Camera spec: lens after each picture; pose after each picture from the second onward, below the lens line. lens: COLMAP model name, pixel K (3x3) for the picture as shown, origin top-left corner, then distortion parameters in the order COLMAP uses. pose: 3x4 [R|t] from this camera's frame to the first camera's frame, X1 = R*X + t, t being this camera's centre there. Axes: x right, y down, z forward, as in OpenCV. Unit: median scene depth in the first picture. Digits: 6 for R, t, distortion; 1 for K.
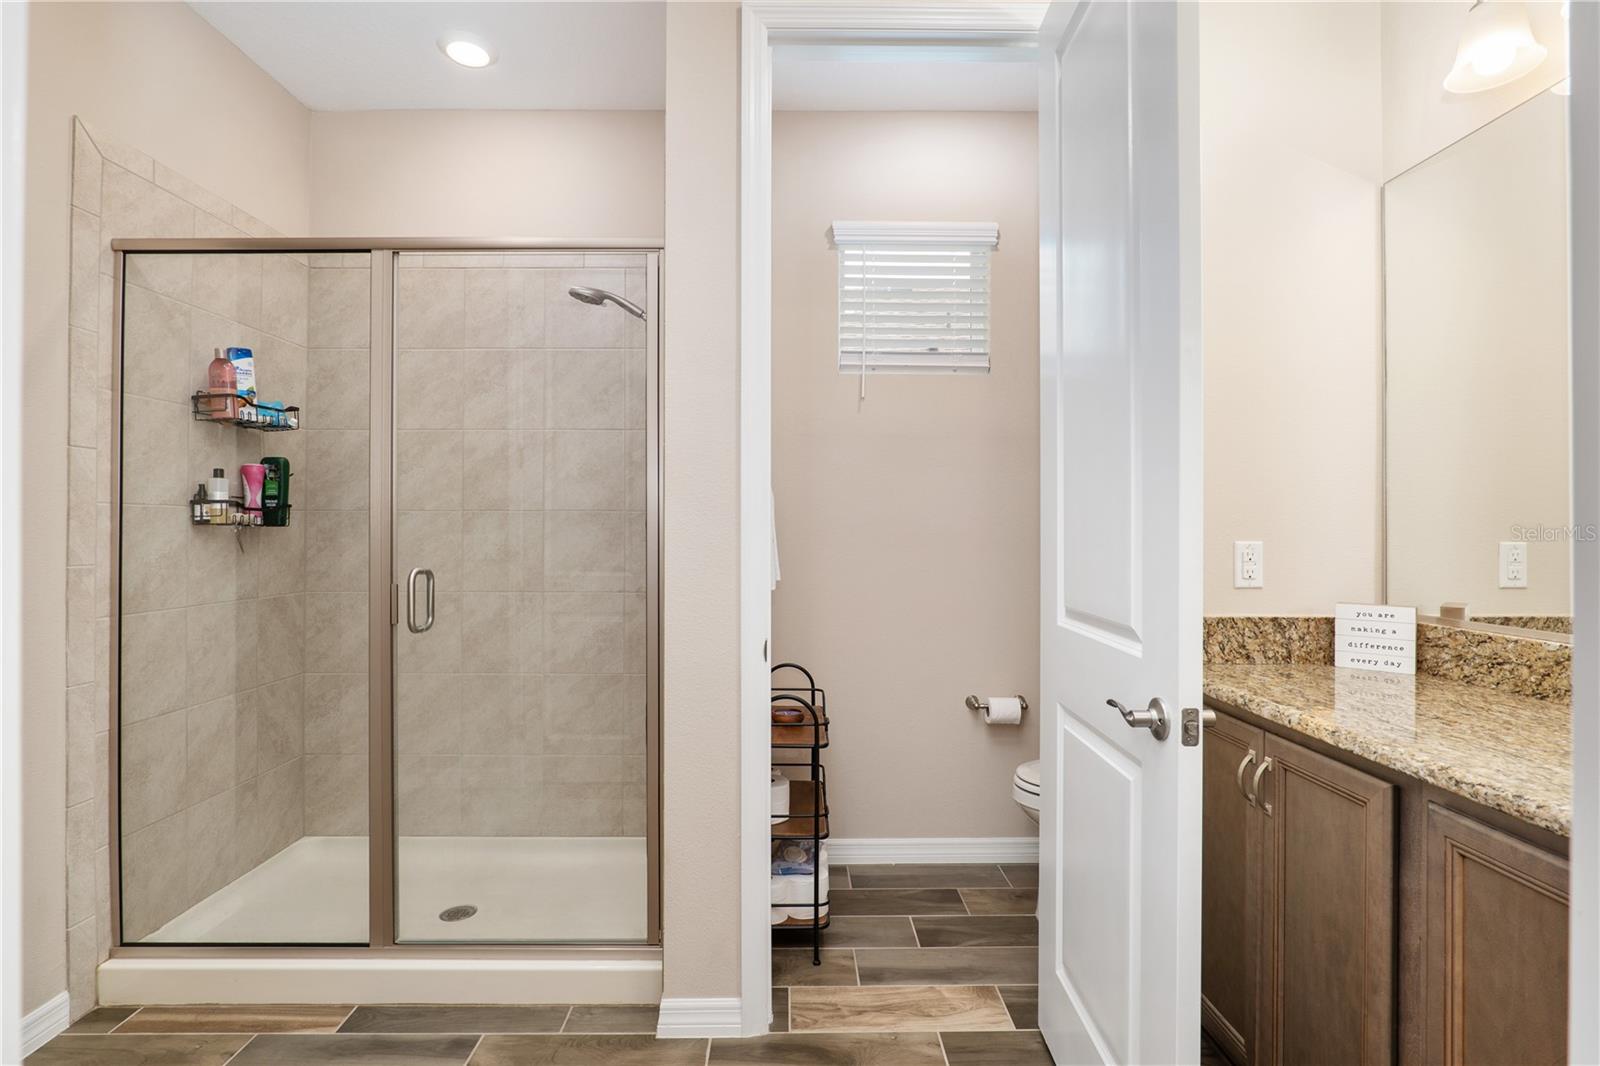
lens RADIAL K [[756.1, 0, 794.6], [0, 756.1, 531.3], [0, 0, 1]] dist [-0.017825, 0.005374]
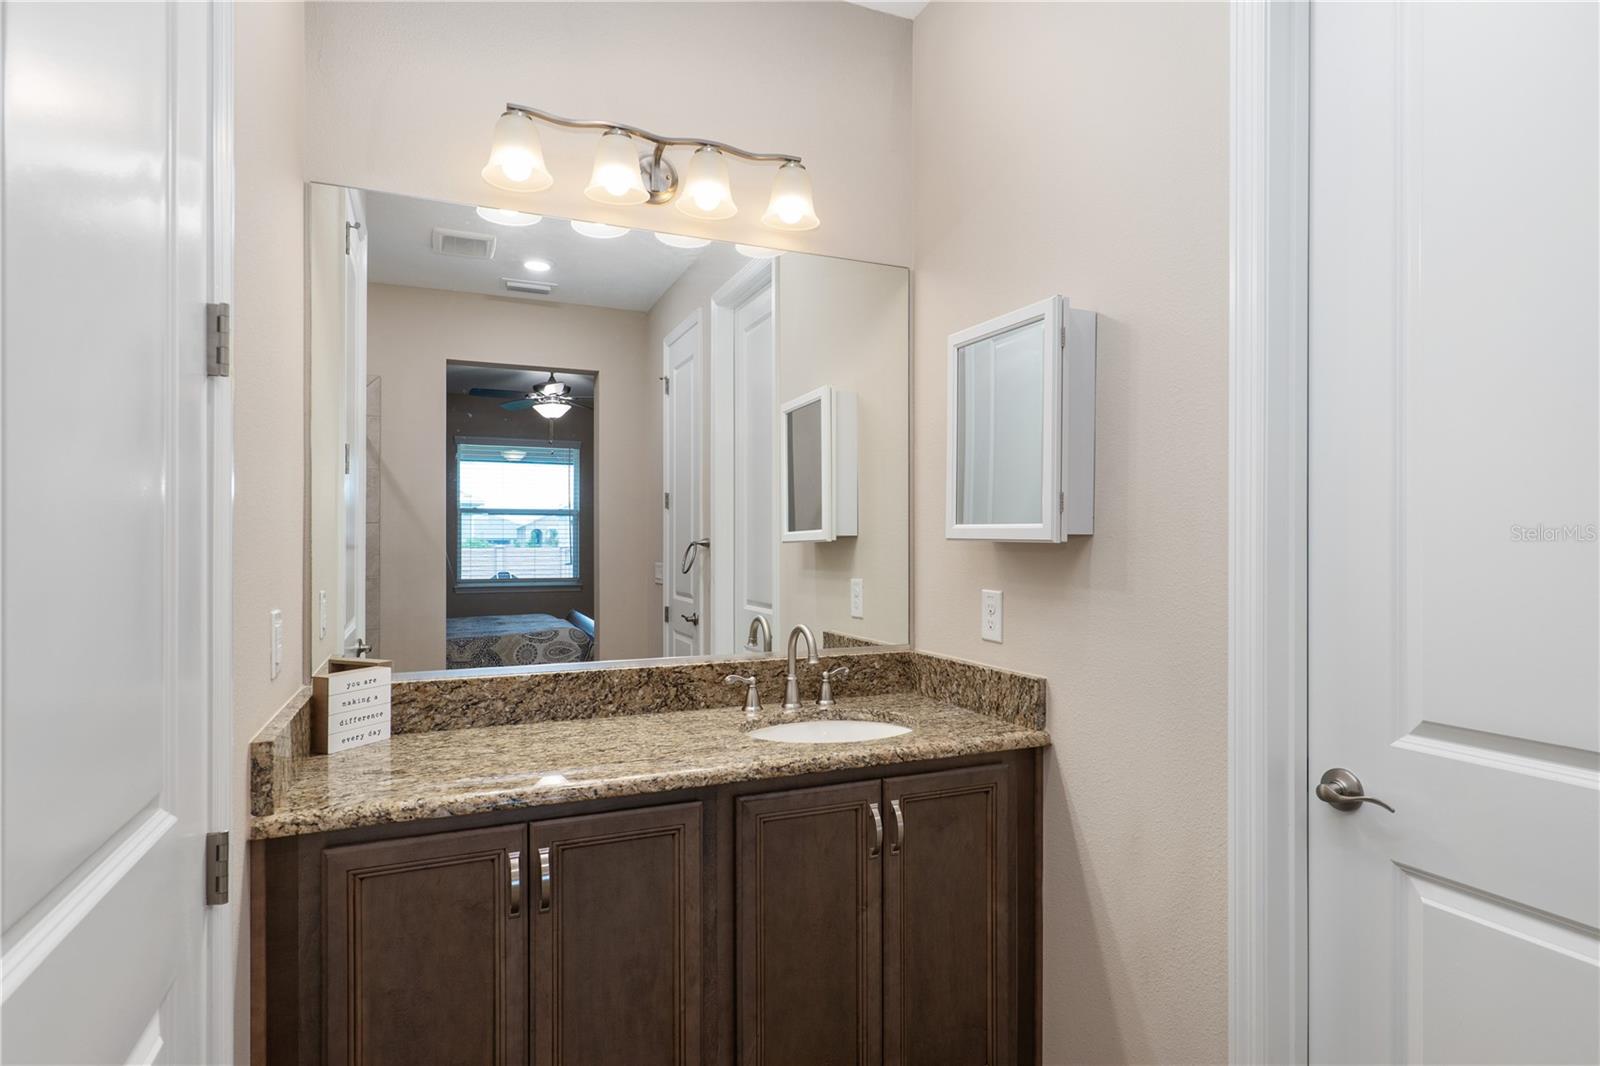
lens RADIAL K [[830.8, 0, 791.2], [0, 830.8, 540.5], [0, 0, 1]] dist [-0.002714, 0.002664]
pose [[-0.403260, 0.001179, 0.915085, -0.378410], [-0.001794, 0.999996, -0.002079, -0.063987], [-0.915084, -0.002480, -0.403256, 1.055473]]
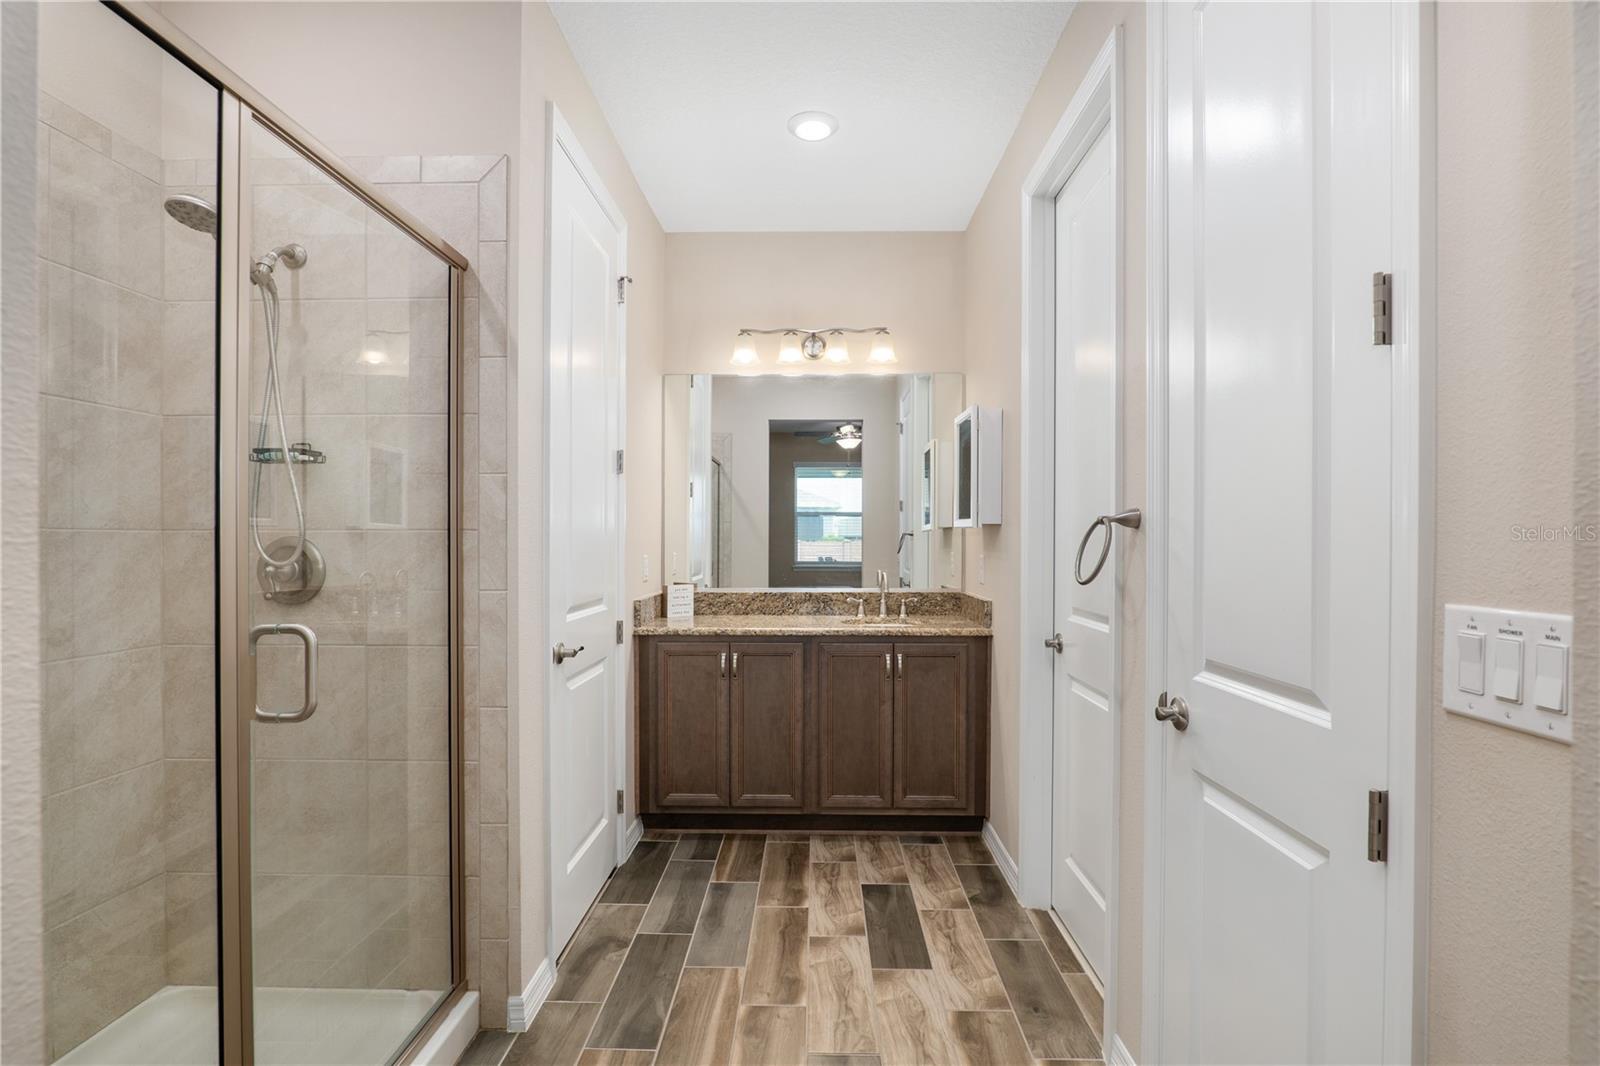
lens RADIAL K [[756.1, 0, 813.6], [0, 756.1, 540.5], [0, 0, 1]] dist [-0.017825, 0.005374]
pose [[0.003879, -0.002001, 0.999990, -1.499223], [-0.002993, 0.999993, 0.002013, -0.034748], [-0.999988, -0.003000, 0.003873, 0.707194]]
